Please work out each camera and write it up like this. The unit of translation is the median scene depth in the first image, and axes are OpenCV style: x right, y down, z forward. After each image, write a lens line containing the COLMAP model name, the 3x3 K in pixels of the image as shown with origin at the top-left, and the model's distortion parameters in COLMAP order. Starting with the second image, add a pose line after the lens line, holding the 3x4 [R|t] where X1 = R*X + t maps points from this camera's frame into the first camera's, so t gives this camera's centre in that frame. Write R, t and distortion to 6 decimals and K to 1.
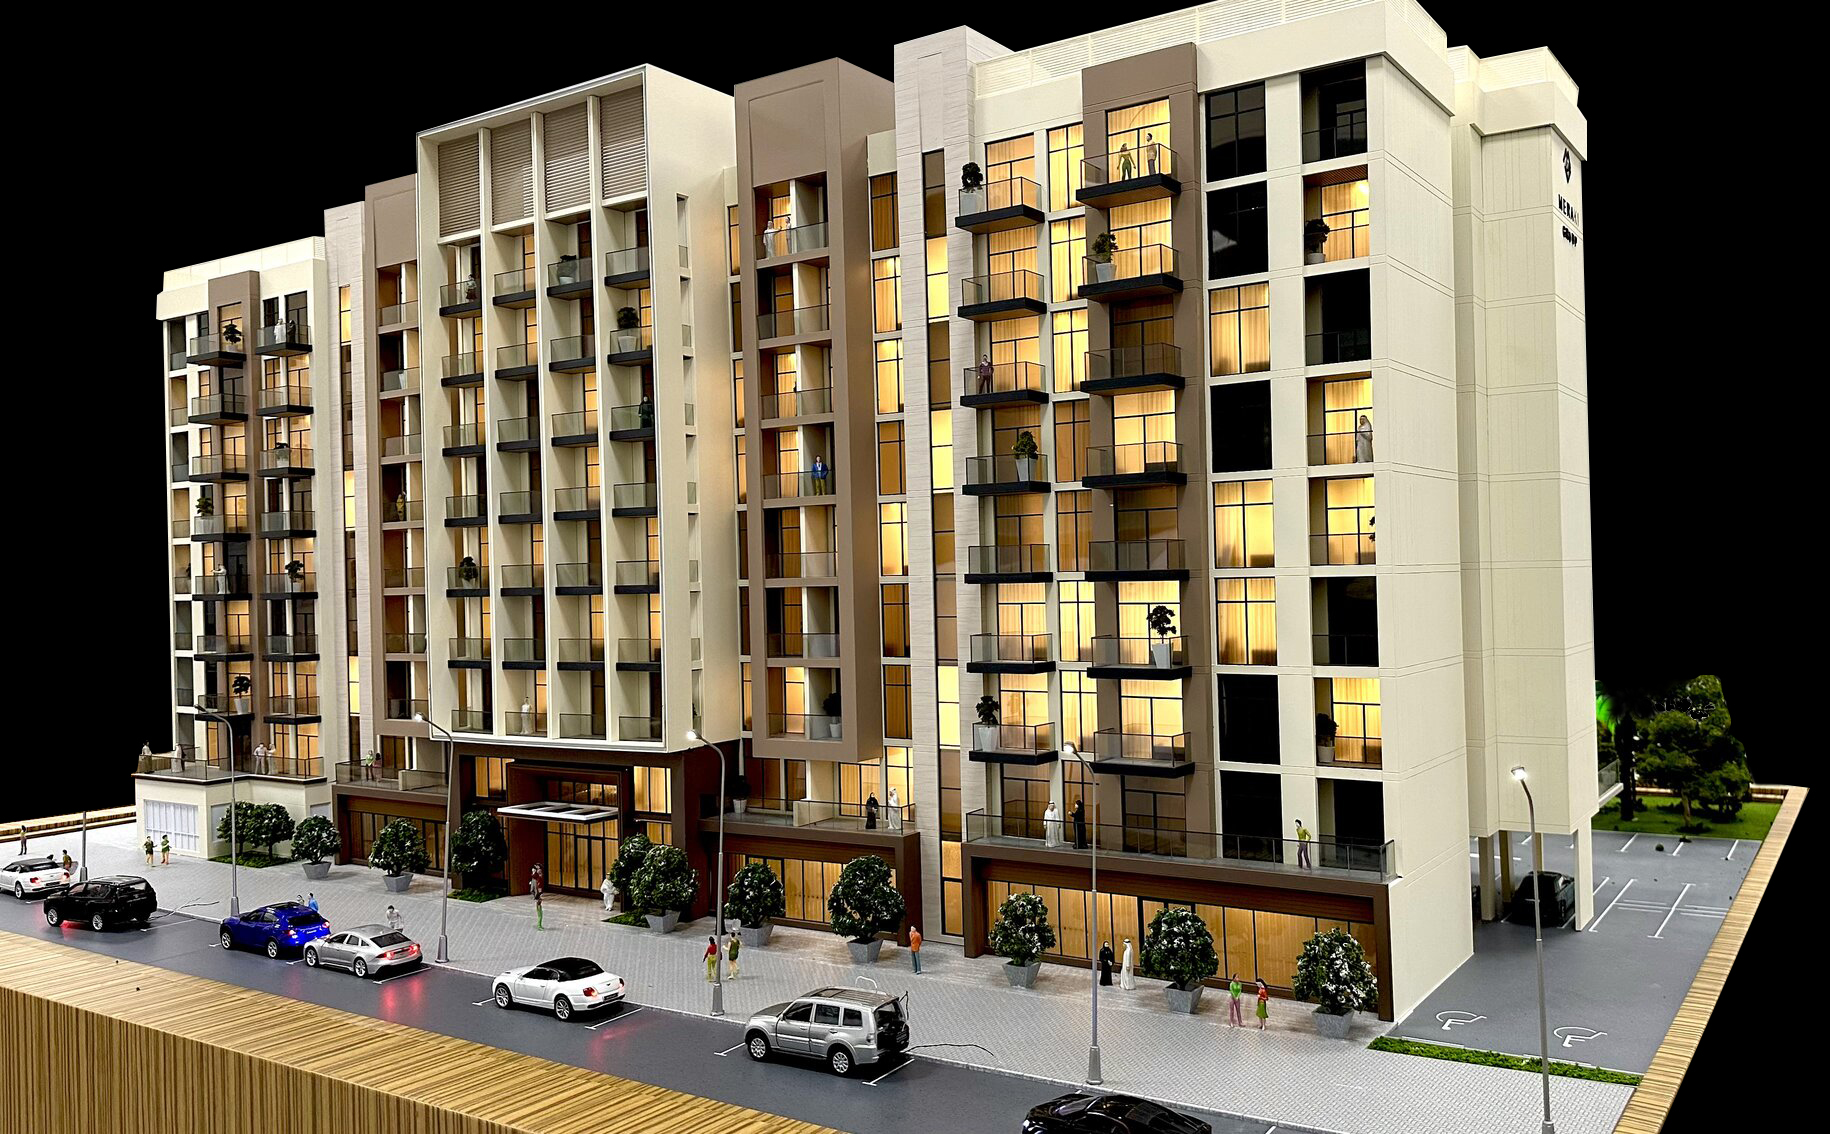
lens RADIAL K [[1397.3, 0, 1053.7], [0, 1397.3, 562.2], [0, 0, 1]] dist [0.028161, -0.009347]
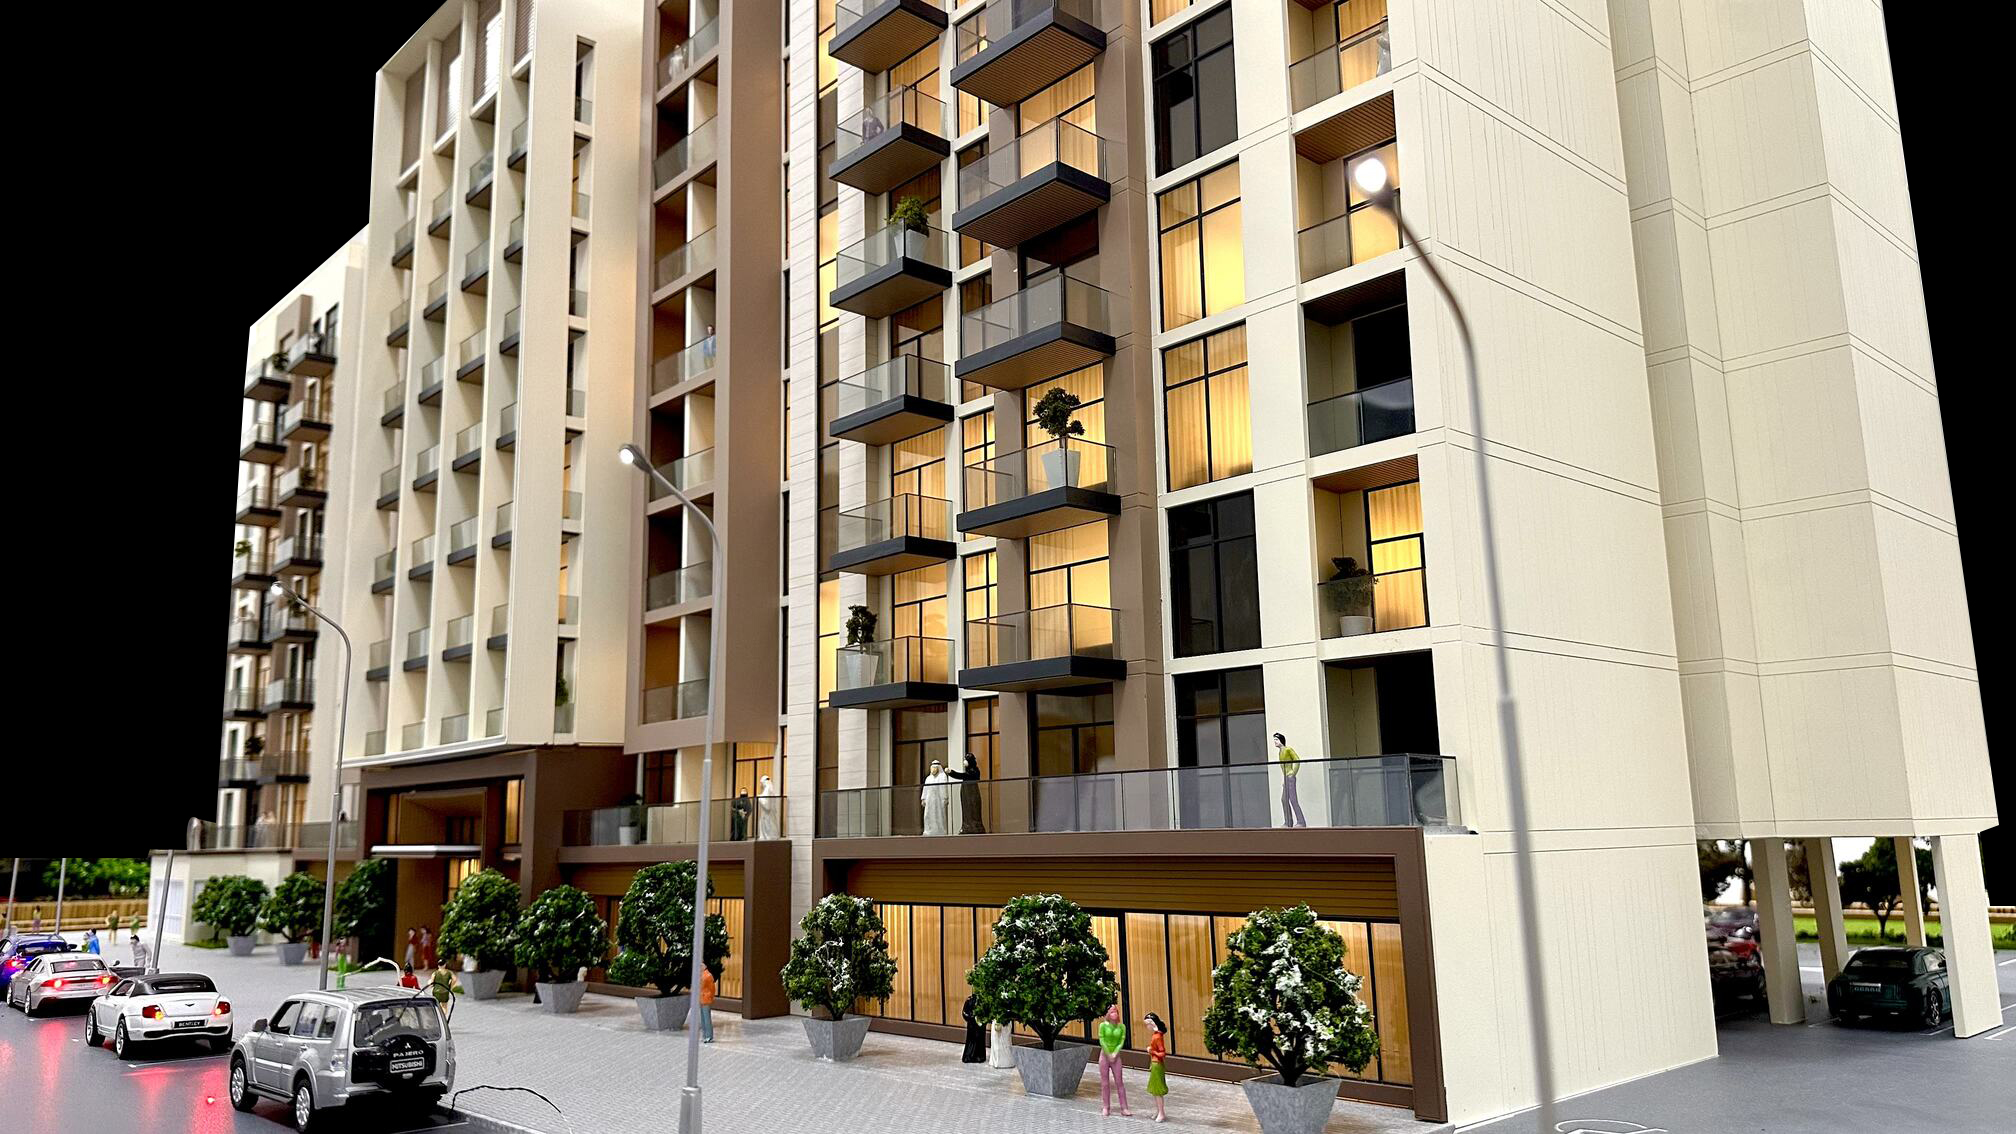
lens RADIAL K [[1431.9, 0, 1037.8], [0, 1431.9, 567.4], [0, 0, 1]] dist [0.006695, -0.003917]
pose [[0.960719, -0.046972, -0.273518, 0.207986], [0.000756, 0.986012, -0.166675, 0.185789], [0.277521, 0.159921, 0.947316, 0.398655]]
